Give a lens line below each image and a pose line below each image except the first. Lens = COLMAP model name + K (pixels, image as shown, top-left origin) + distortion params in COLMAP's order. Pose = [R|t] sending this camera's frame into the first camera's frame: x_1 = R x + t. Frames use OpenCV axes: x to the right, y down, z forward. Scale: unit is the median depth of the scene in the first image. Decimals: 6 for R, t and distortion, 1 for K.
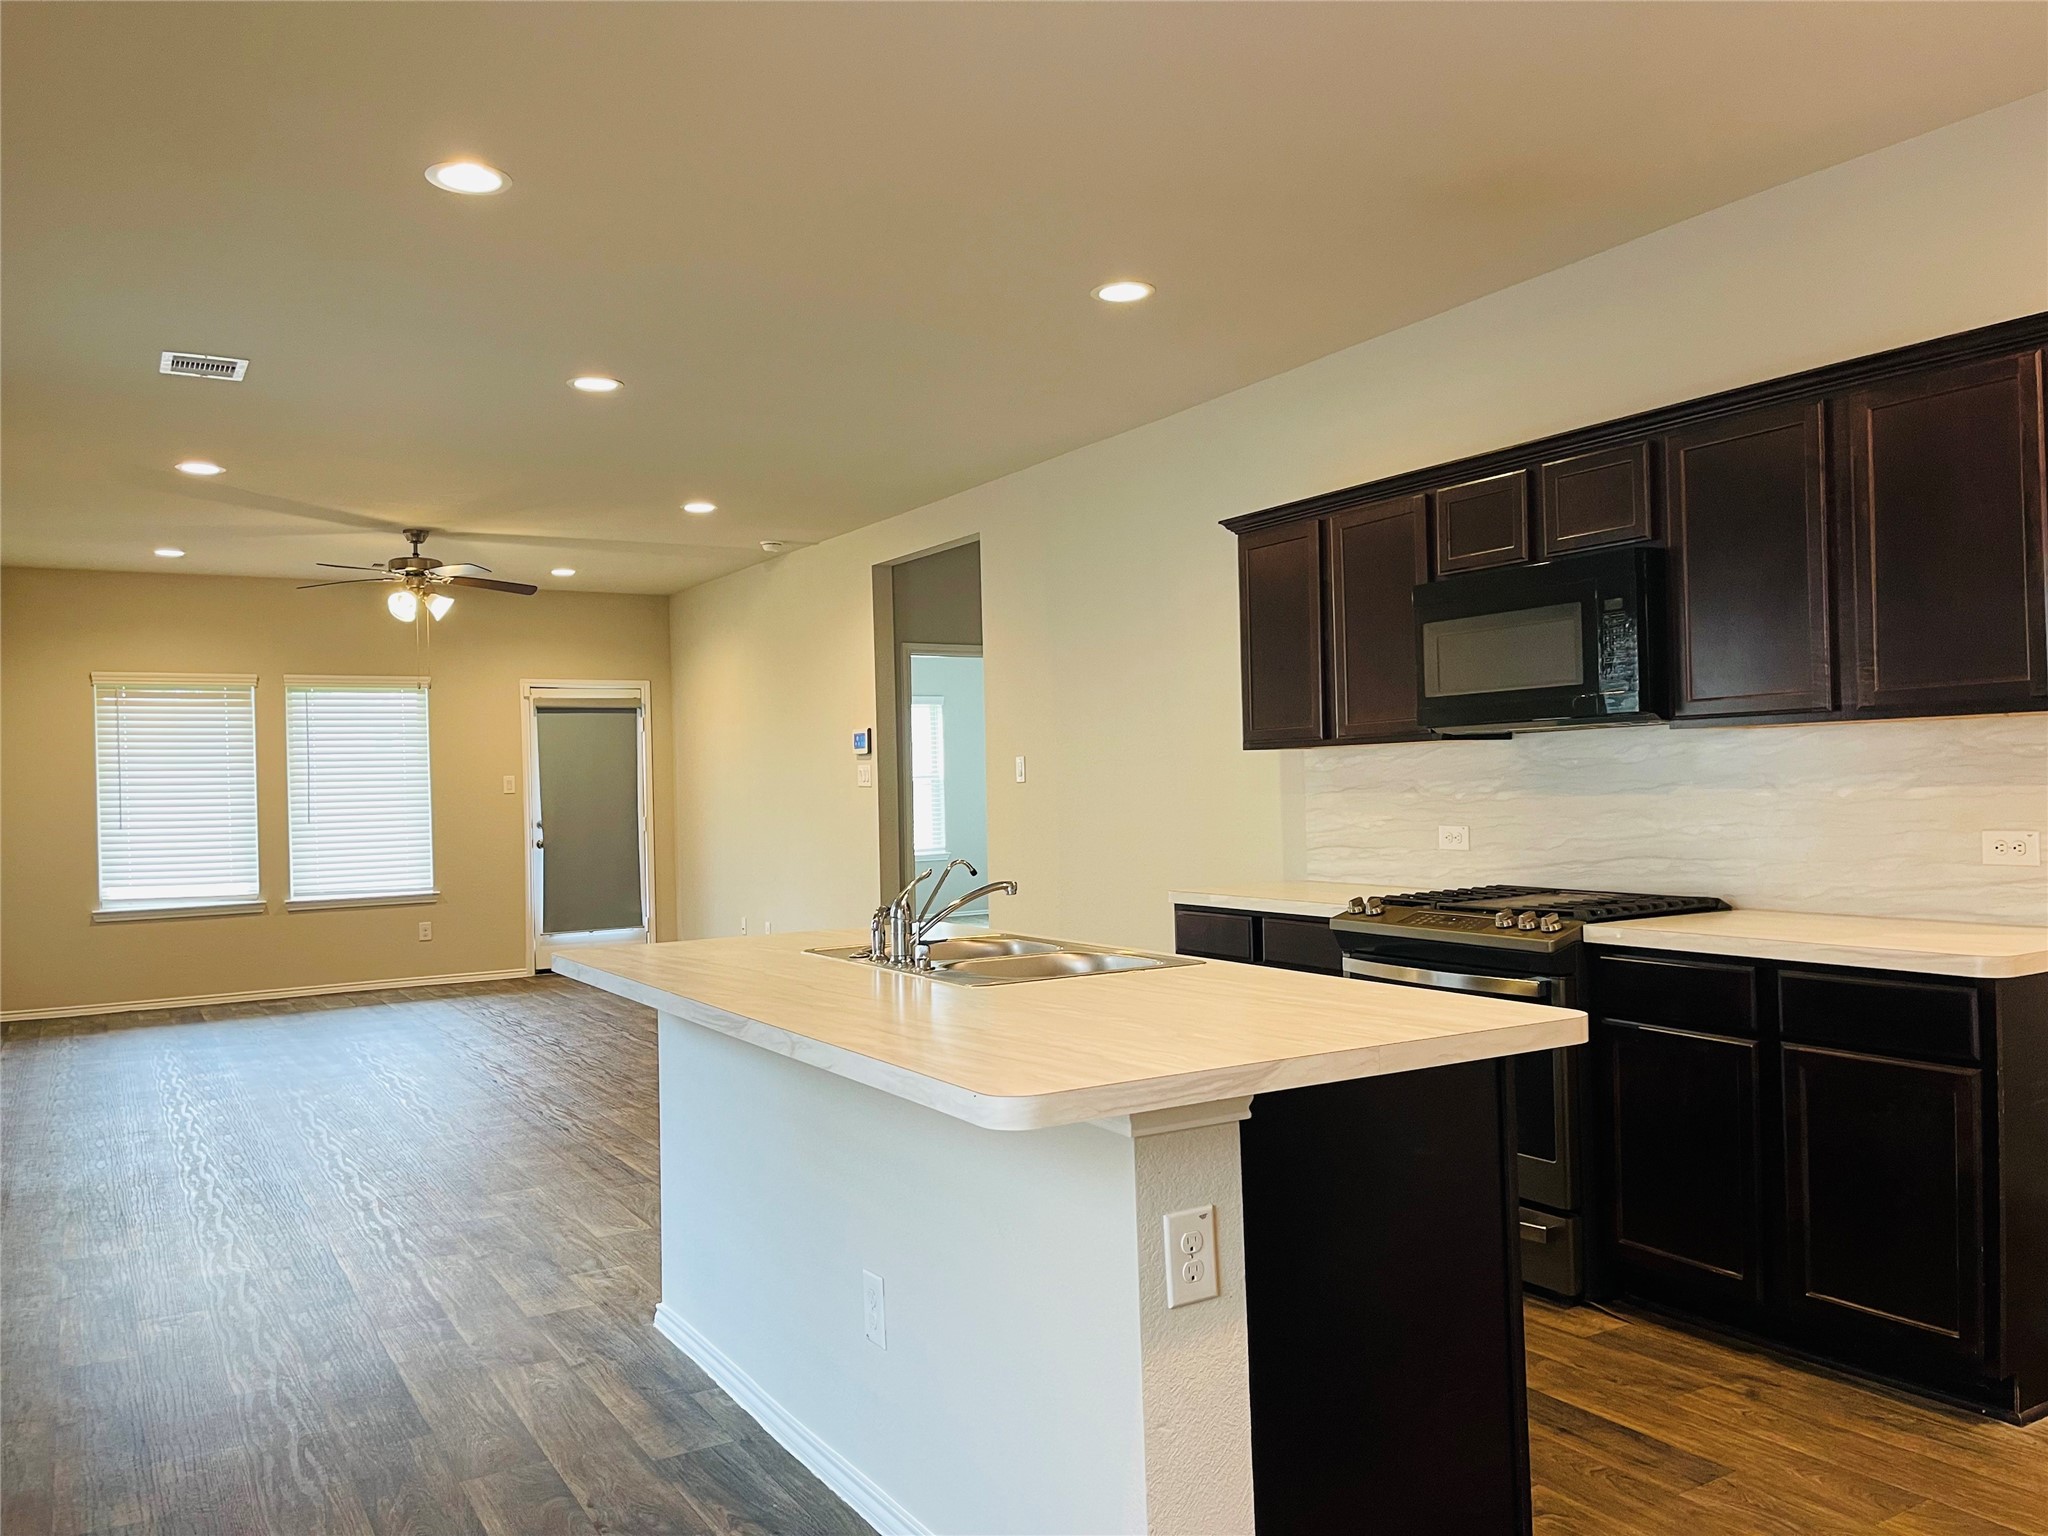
lens RADIAL K [[1536.0, 0, 1009.5], [0, 1536.0, 779.2], [0, 0, 1]] dist [0.058997, -0.076950]
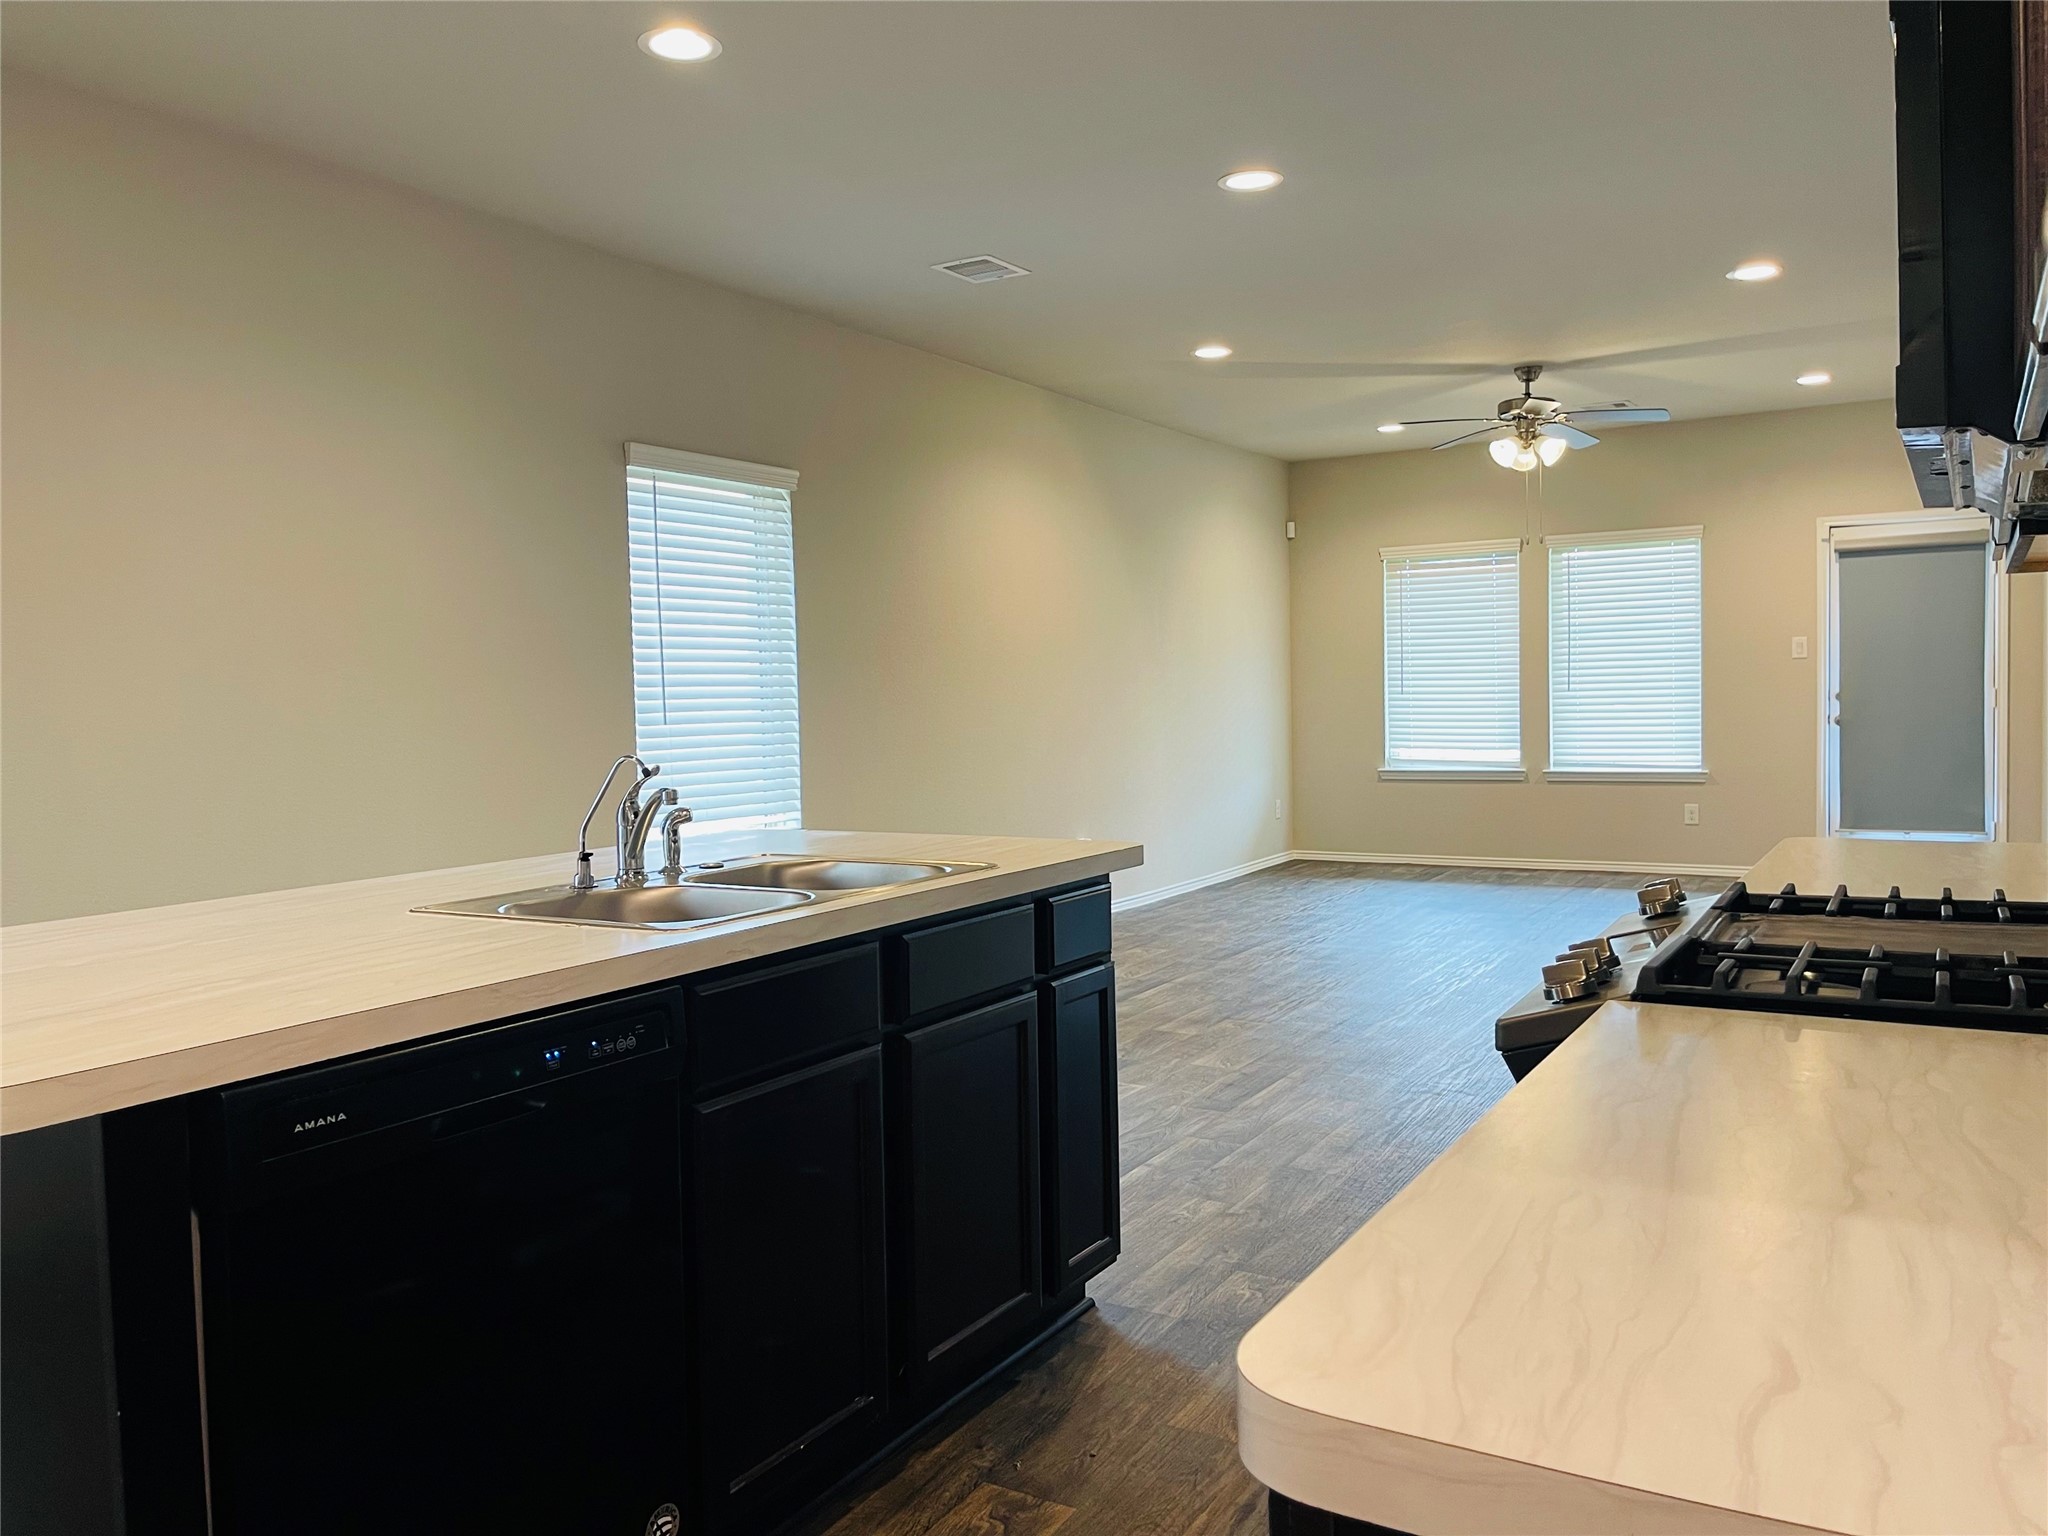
lens RADIAL K [[1536.0, 0, 1009.5], [0, 1536.0, 779.2], [0, 0, 1]] dist [0.058997, -0.076950]
pose [[0.463102, 0.064417, -0.883961, 0.569266], [0.013653, 0.996718, 0.079787, 0.004326], [0.886200, -0.049018, 0.460703, 0.603549]]
